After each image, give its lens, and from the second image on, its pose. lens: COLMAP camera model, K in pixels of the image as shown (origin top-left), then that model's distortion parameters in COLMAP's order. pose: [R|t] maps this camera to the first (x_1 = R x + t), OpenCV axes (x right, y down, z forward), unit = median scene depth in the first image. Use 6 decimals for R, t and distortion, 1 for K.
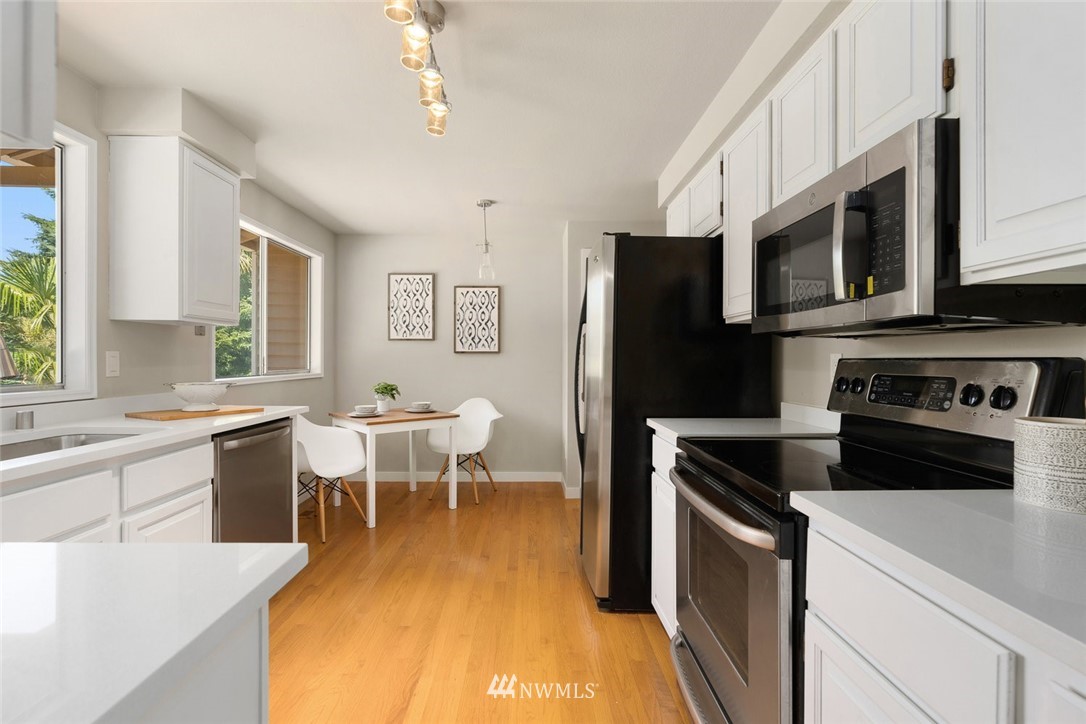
lens RADIAL K [[494.5, 0, 543.0], [0, 494.5, 362.0], [0, 0, 1]] dist [-0.000764, -0.000080]
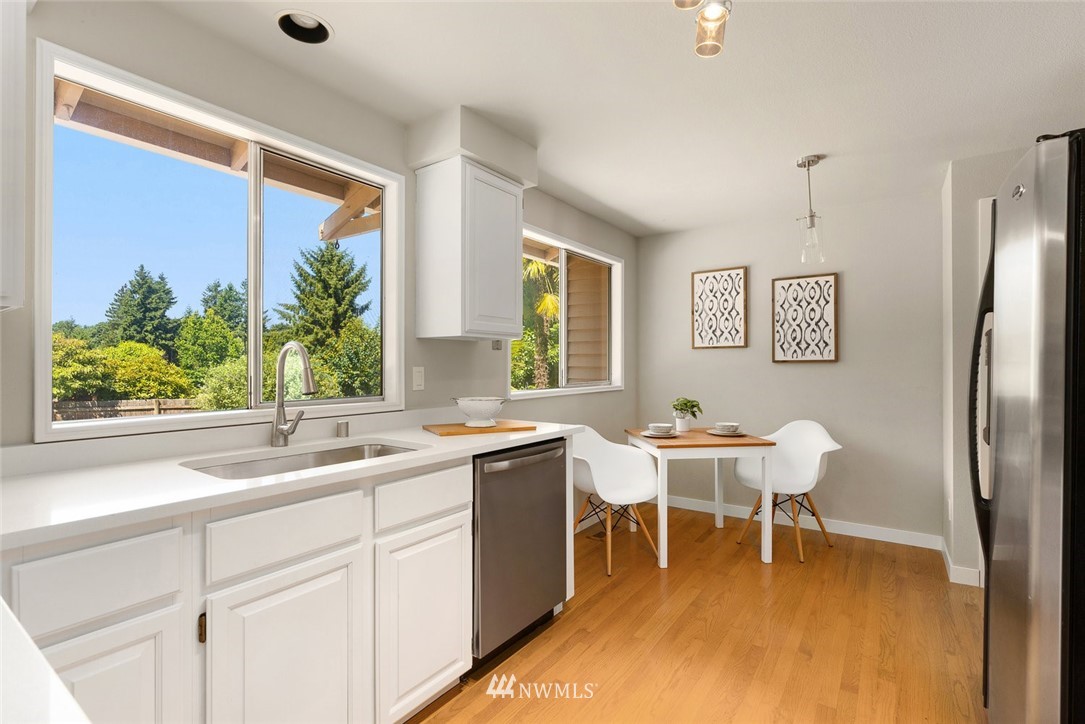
lens RADIAL K [[500.3, 0, 551.7], [0, 500.3, 367.6], [0, 0, 1]] dist [-0.002631, 0.000350]
pose [[0.810030, -0.005592, -0.586362, 0.008314], [0.002750, 0.999980, -0.005737, -0.008343], [0.586382, 0.003034, 0.810029, 0.175975]]
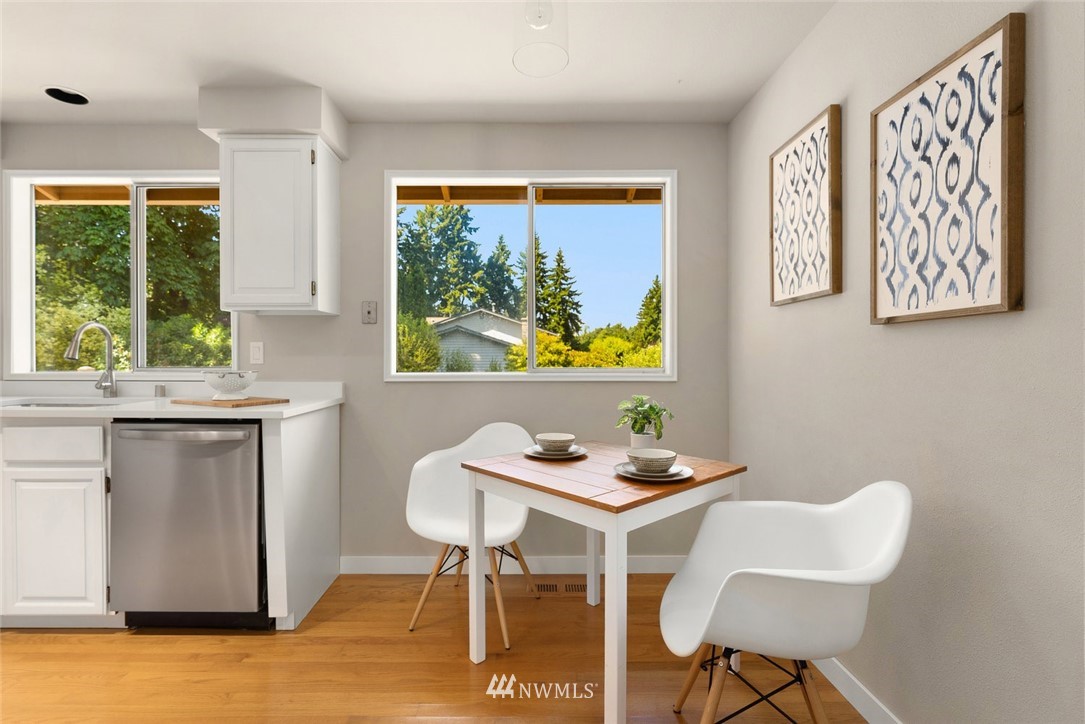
lens RADIAL K [[507.5, 0, 540.1], [0, 507.5, 360.3], [0, 0, 1]] dist [-0.001824, -0.000292]
pose [[-0.020618, -0.001583, -0.999786, 0.199650], [-0.009552, 0.999953, -0.001386, 0.009914], [0.999742, 0.009521, -0.020632, 1.068903]]
